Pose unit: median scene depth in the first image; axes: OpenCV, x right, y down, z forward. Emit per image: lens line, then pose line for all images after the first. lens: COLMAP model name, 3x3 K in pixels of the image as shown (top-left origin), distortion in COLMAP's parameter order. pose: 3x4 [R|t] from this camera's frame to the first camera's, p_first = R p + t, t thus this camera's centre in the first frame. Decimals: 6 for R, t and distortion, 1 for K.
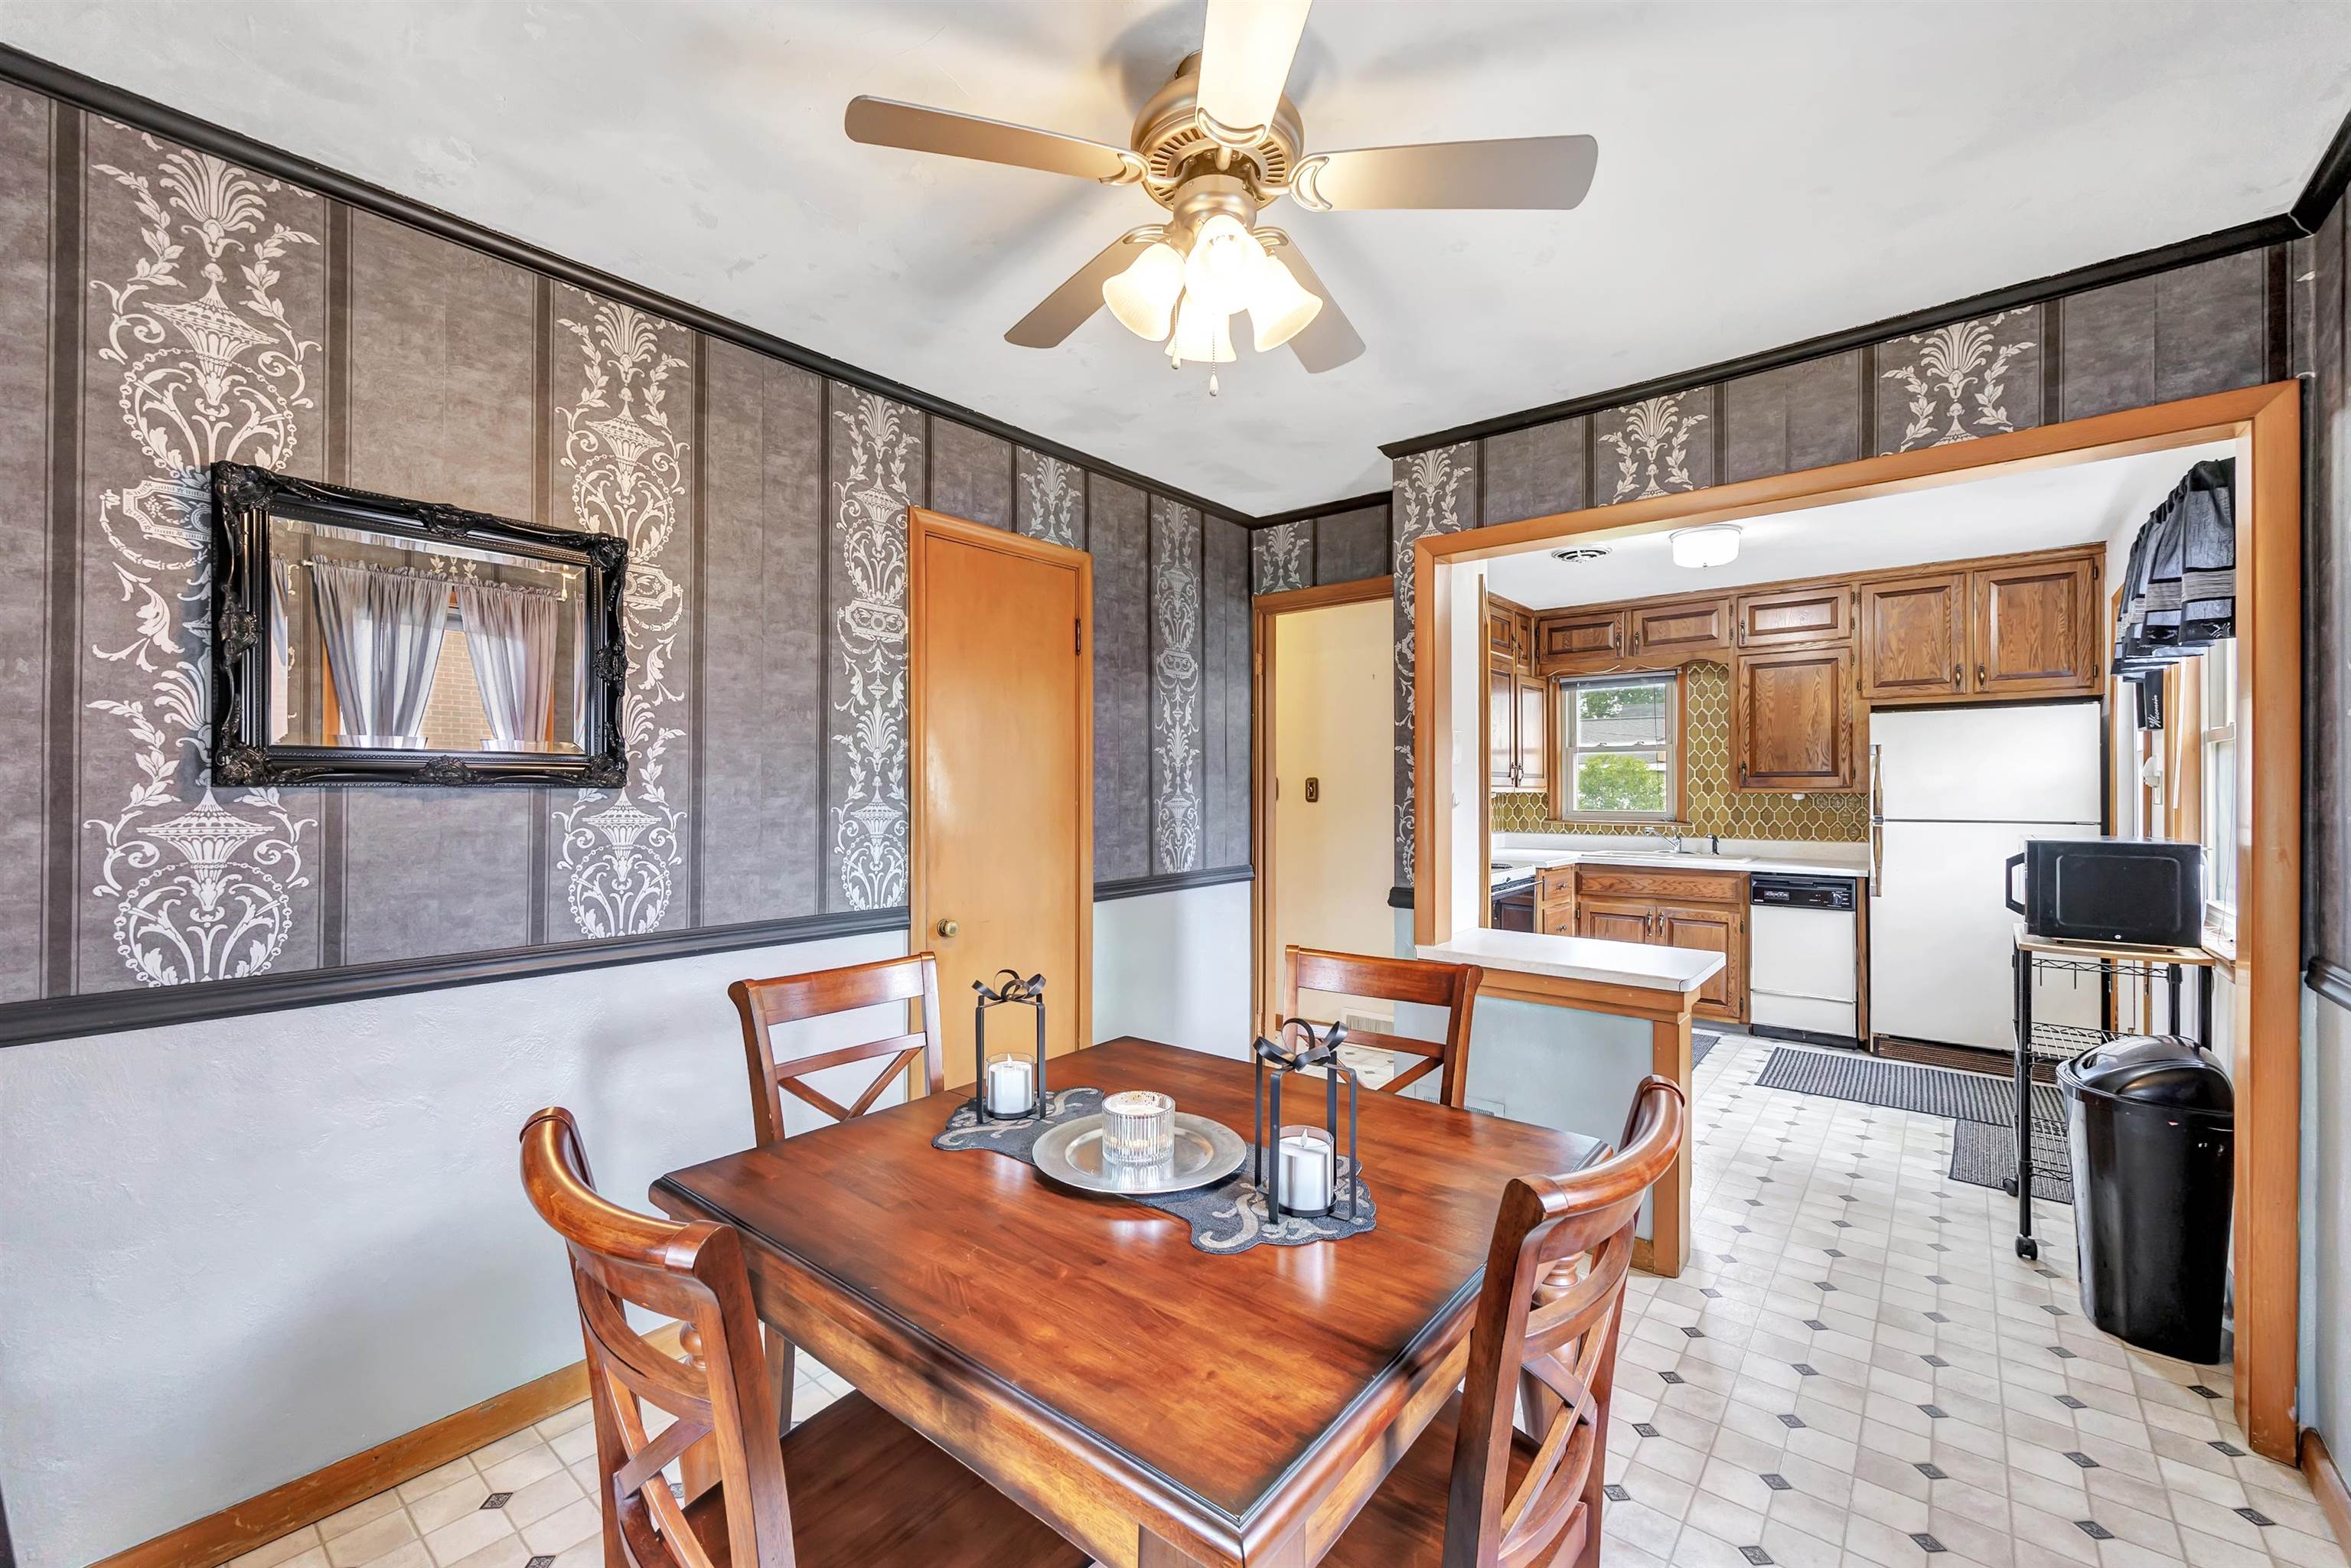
lens RADIAL K [[976.3, 0, 1181.4], [0, 976.3, 787.2], [0, 0, 1]] dist [-0.003299, 0.001255]
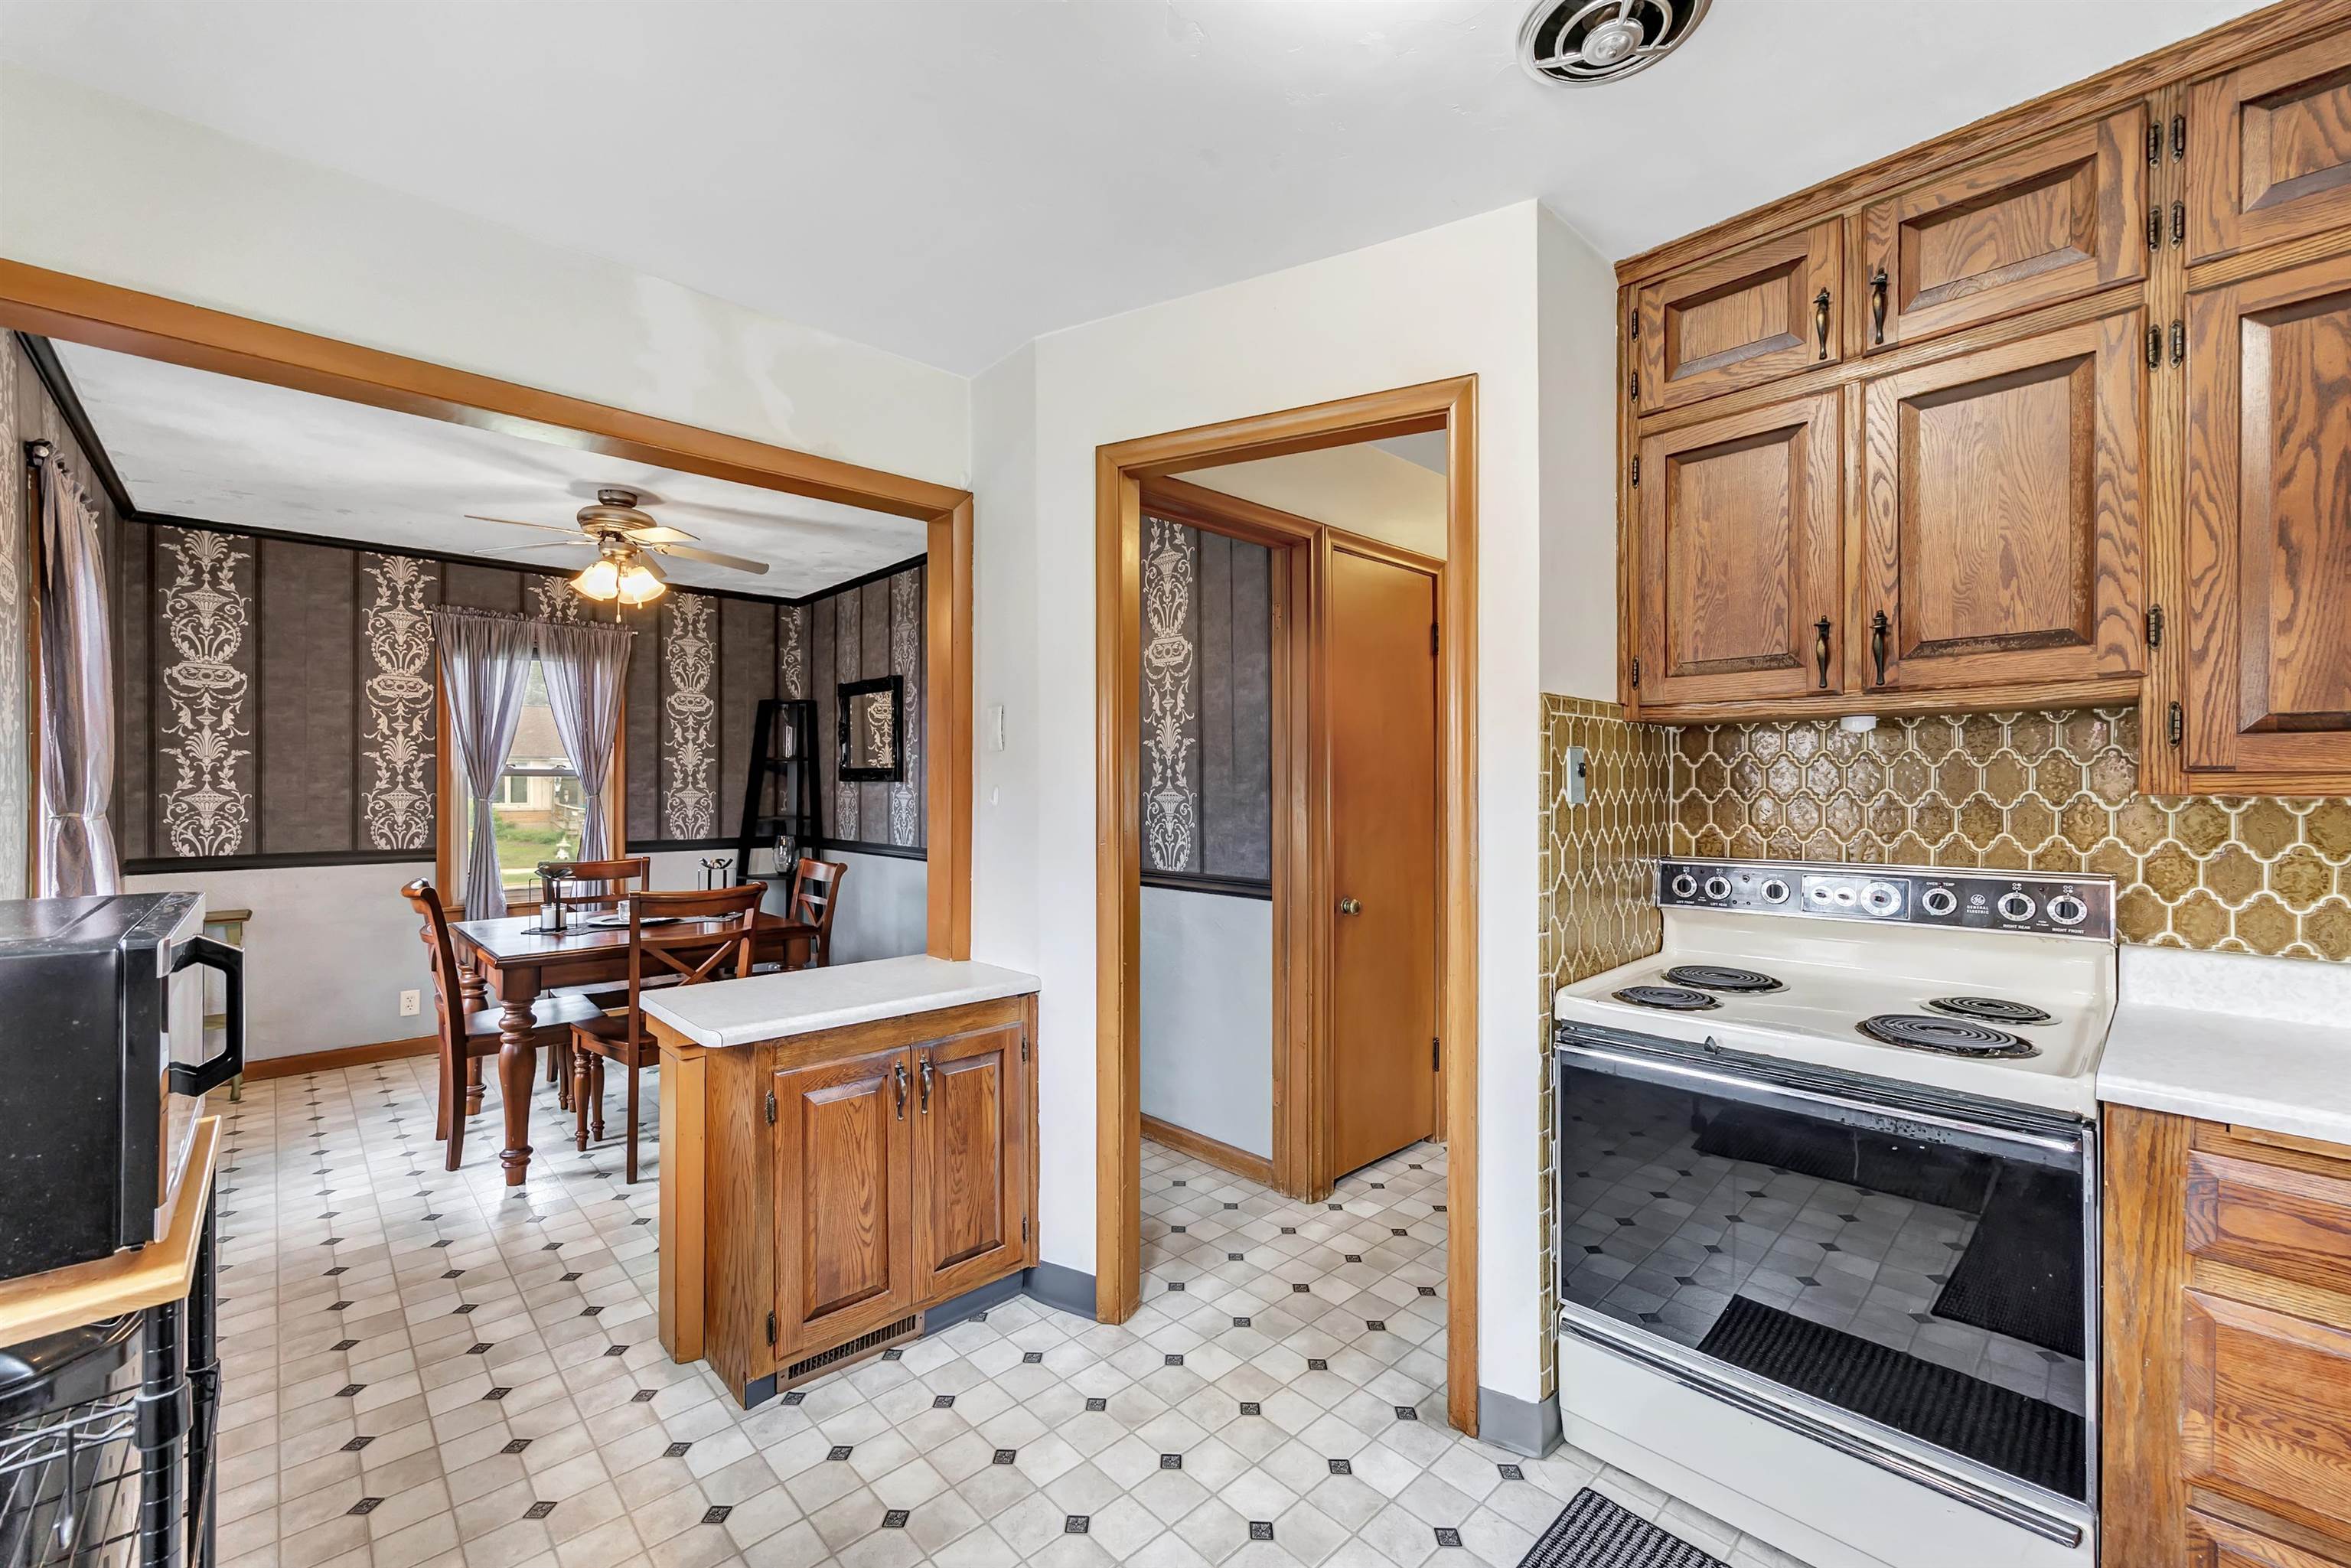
lens RADIAL K [[976.3, 0, 1166.4], [0, 976.3, 777.7], [0, 0, 1]] dist [-0.003299, 0.001255]
pose [[-0.159095, -0.004034, -0.987255, 0.925735], [0.002164, 0.999988, -0.004435, 0.001554], [0.987261, -0.002842, -0.159084, 1.138587]]
